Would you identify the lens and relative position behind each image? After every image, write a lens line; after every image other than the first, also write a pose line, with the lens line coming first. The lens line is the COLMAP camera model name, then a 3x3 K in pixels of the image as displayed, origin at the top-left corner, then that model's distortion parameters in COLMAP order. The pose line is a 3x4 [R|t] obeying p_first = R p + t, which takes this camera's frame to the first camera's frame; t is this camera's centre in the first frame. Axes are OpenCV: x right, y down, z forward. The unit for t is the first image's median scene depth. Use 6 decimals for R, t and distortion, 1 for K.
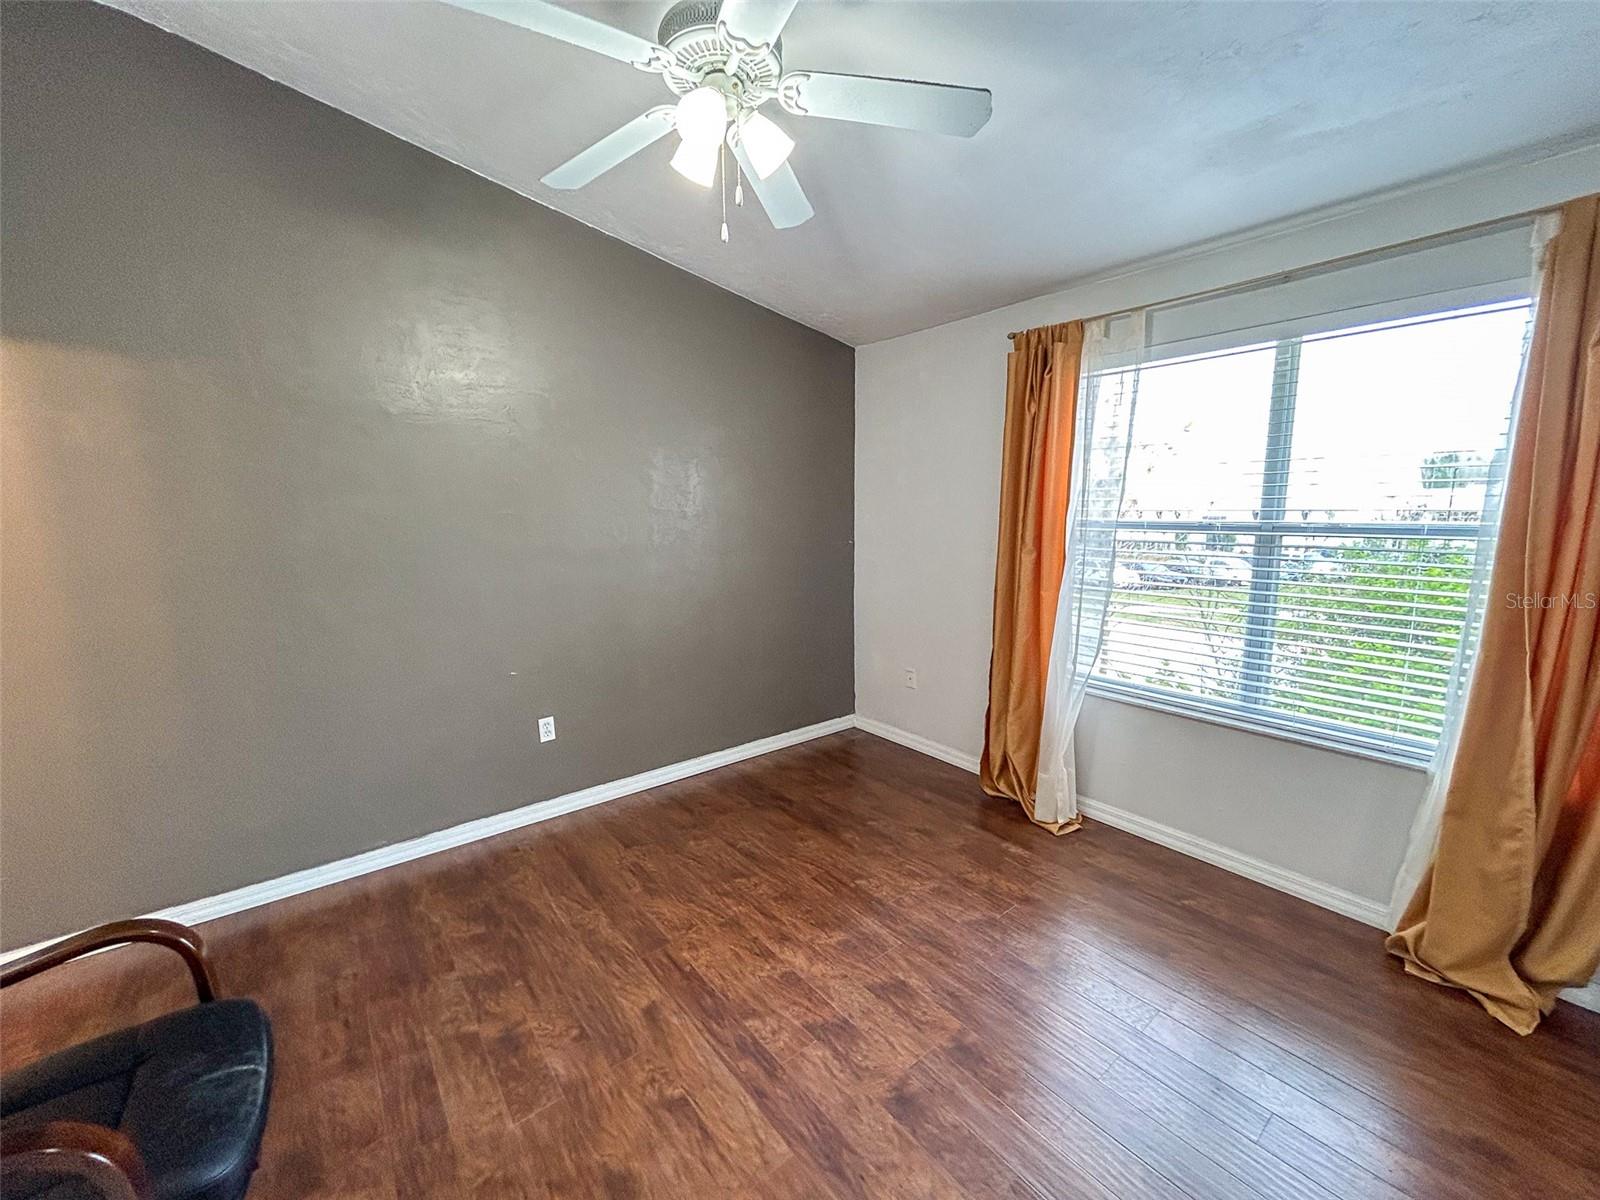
lens RADIAL K [[643.1, 0, 801.1], [0, 643.1, 595.2], [0, 0, 1]] dist [-0.000043, 0.000339]
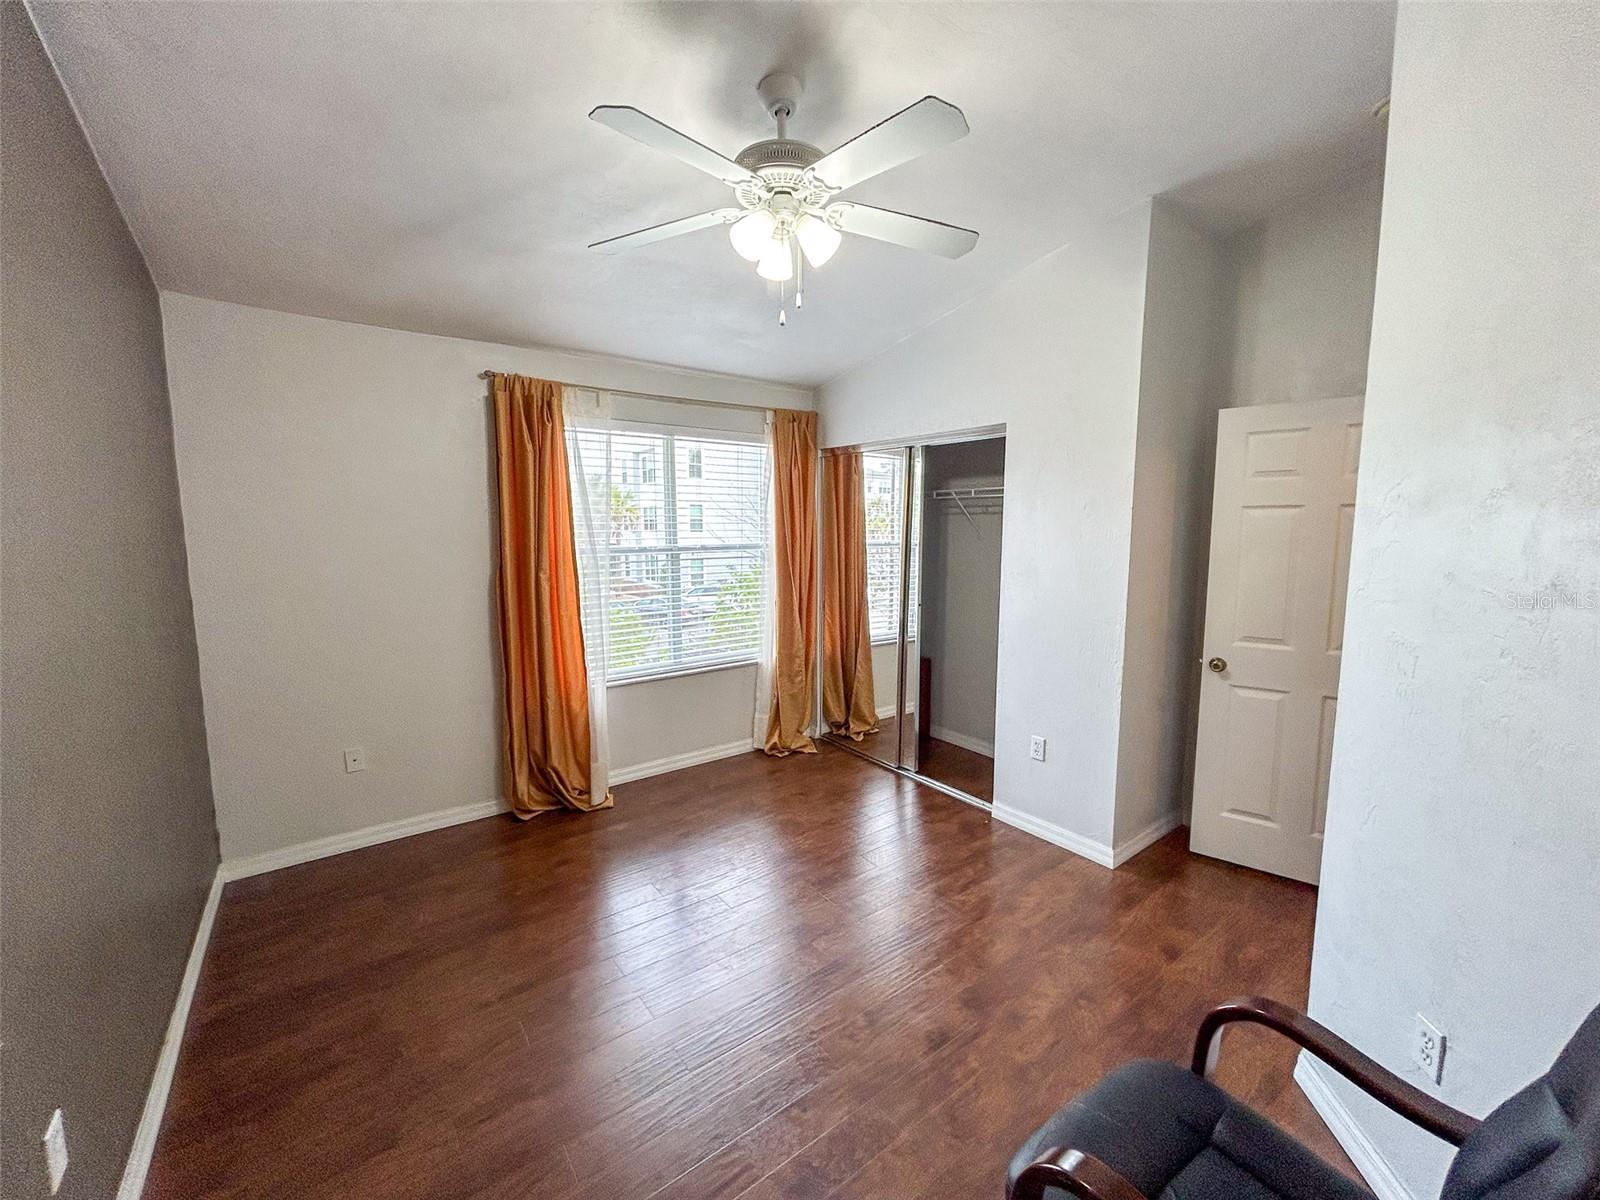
lens RADIAL K [[645.6, 0, 797.1], [0, 645.6, 597.2], [0, 0, 1]] dist [-0.000256, 0.000049]
pose [[0.034055, -0.104791, 0.993911, -1.032929], [0.145555, 0.984404, 0.098801, -0.116329], [-0.988764, 0.141304, 0.048776, 0.735551]]
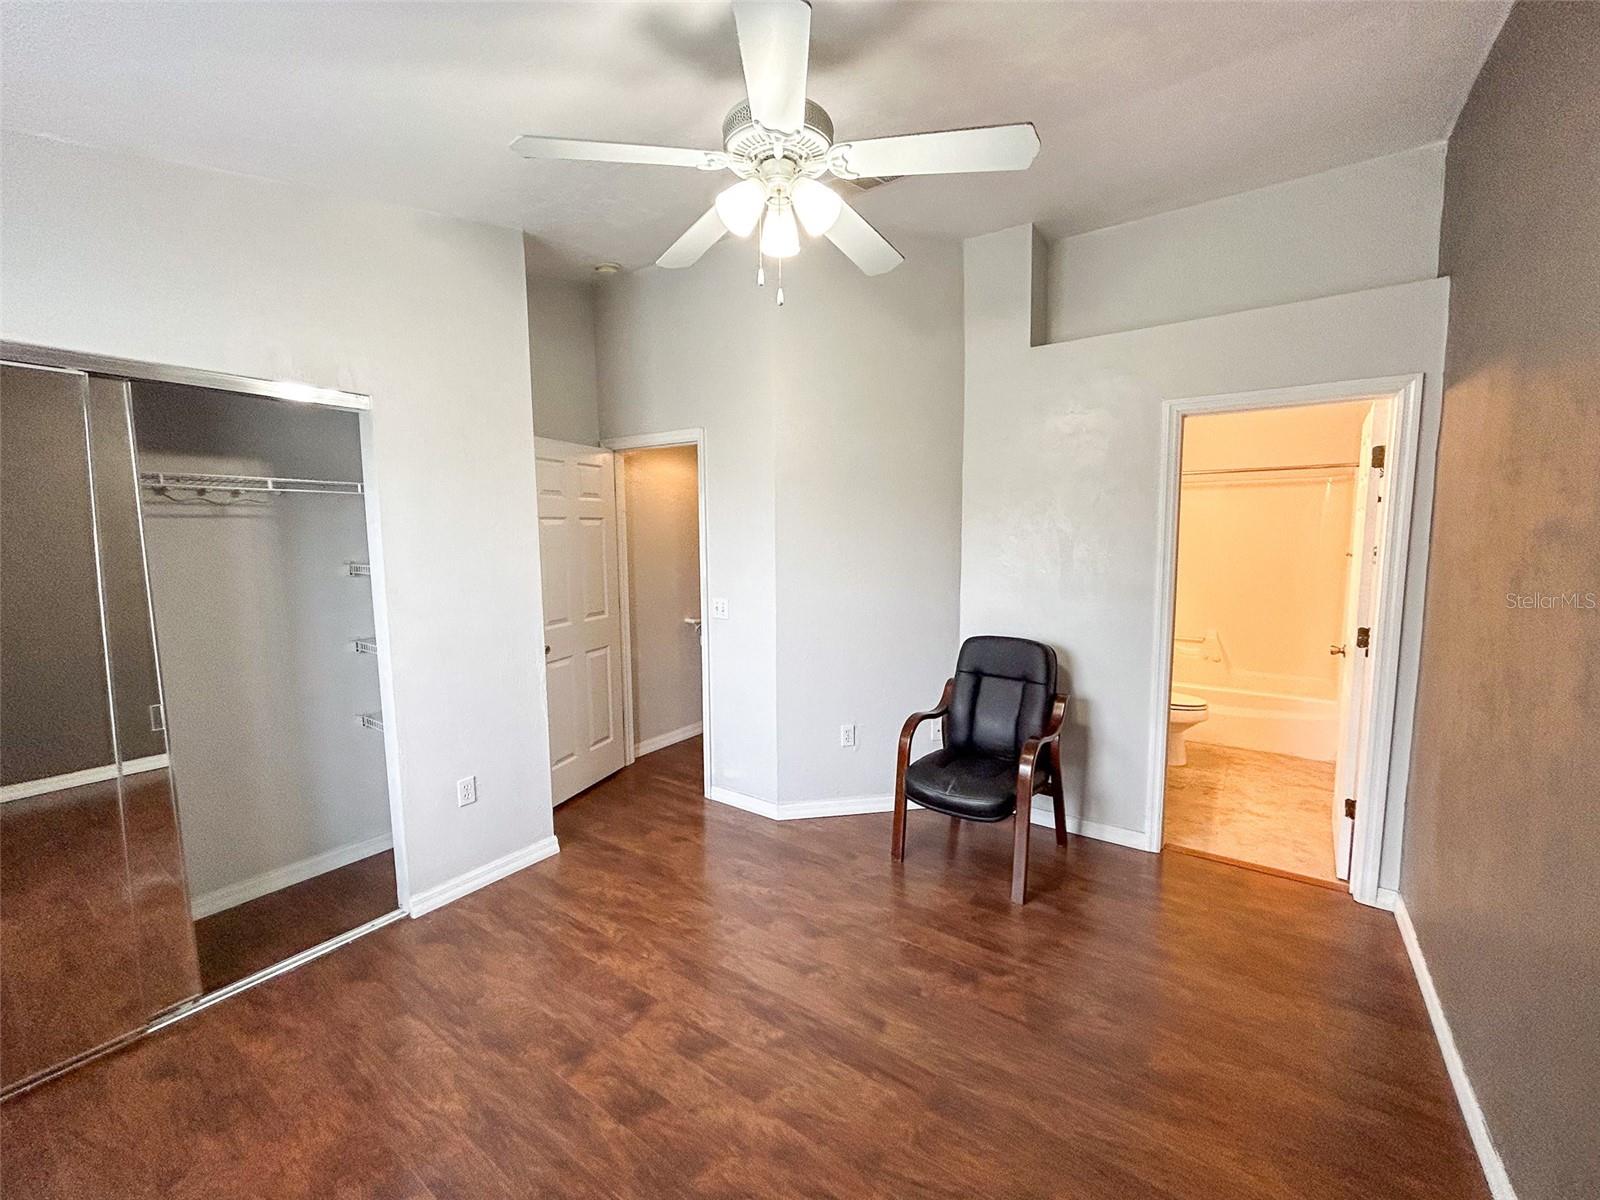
lens RADIAL K [[642.2, 0, 800.9], [0, 642.2, 597.1], [0, 0, 1]] dist [-0.019373, 0.013475]
pose [[-0.958268, 0.045926, -0.282159, 0.131331], [-0.024826, 0.969913, 0.242184, -0.246399], [0.284792, 0.239082, -0.928296, 1.586436]]
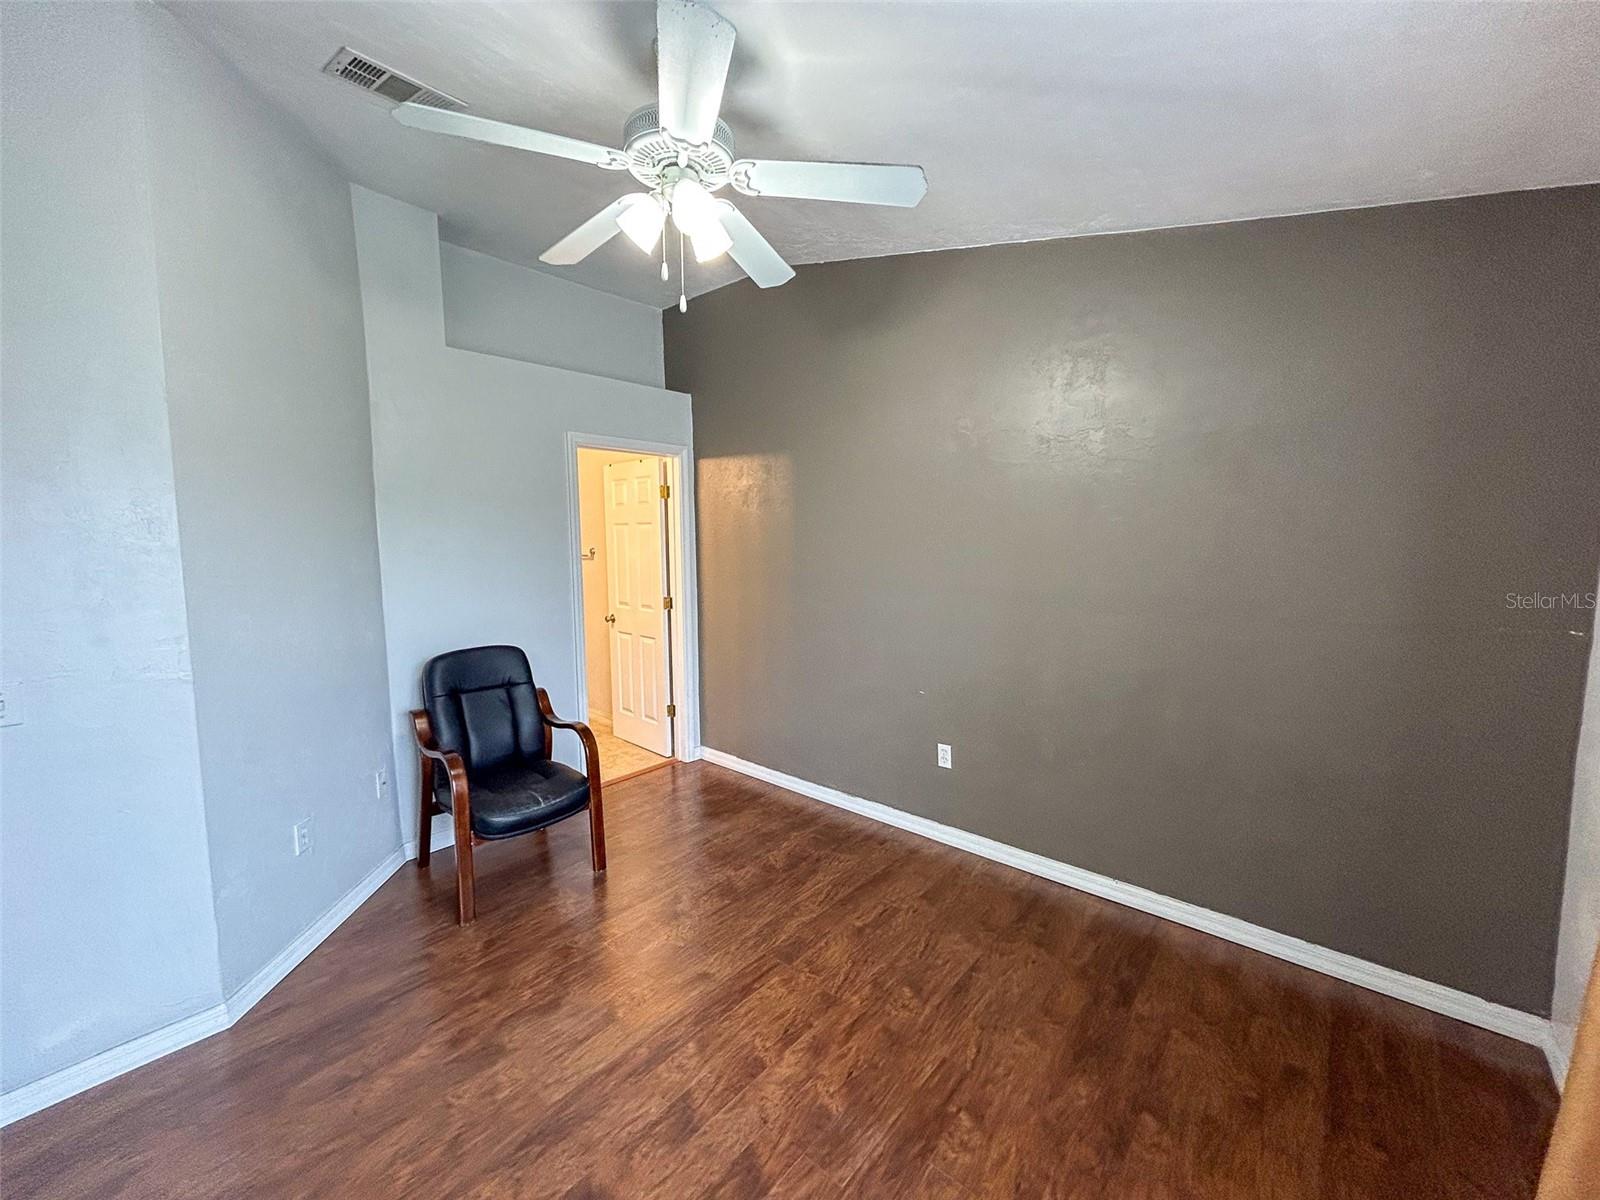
lens RADIAL K [[642.2, 0, 800.9], [0, 642.2, 597.1], [0, 0, 1]] dist [-0.019373, 0.013475]
pose [[0.189817, 0.105189, -0.976168, 0.771040], [-0.138538, 0.987166, 0.079436, -0.132768], [0.971996, 0.120158, 0.201954, 0.770327]]
